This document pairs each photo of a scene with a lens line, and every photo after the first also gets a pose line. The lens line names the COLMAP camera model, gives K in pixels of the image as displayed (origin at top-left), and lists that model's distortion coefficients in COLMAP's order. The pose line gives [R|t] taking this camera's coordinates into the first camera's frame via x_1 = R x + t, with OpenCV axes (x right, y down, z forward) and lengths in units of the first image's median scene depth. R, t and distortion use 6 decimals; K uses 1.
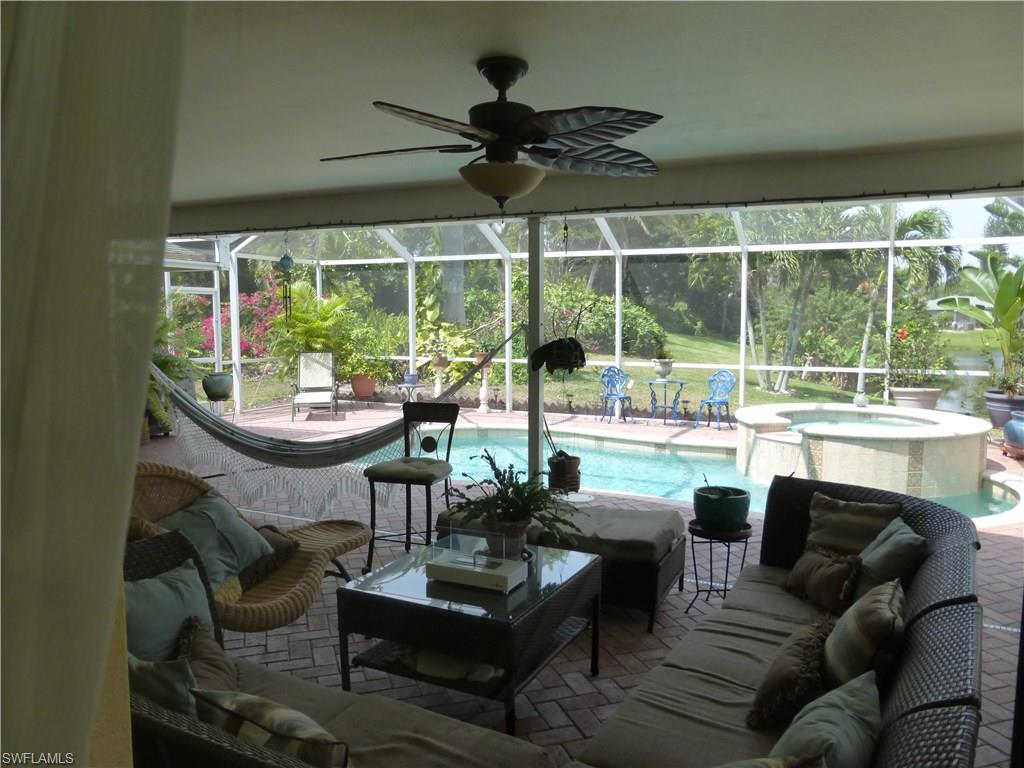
lens RADIAL K [[759.7, 0, 507.0], [0, 759.7, 383.1], [0, 0, 1]] dist [-0.041250, 0.031714]
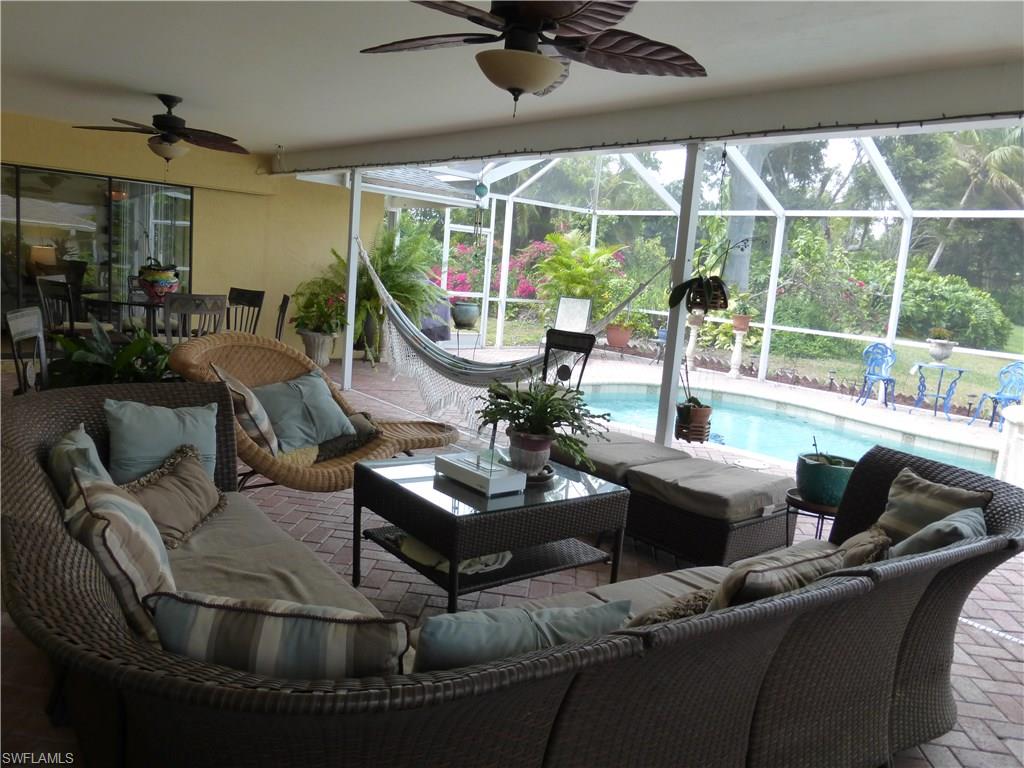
lens RADIAL K [[759.7, 0, 507.0], [0, 759.7, 383.1], [0, 0, 1]] dist [-0.041250, 0.031714]
pose [[0.901561, 0.136318, -0.410615, 0.203682], [-0.119056, 0.990593, 0.067459, 0.029887], [0.415948, -0.011932, 0.909310, 0.051996]]
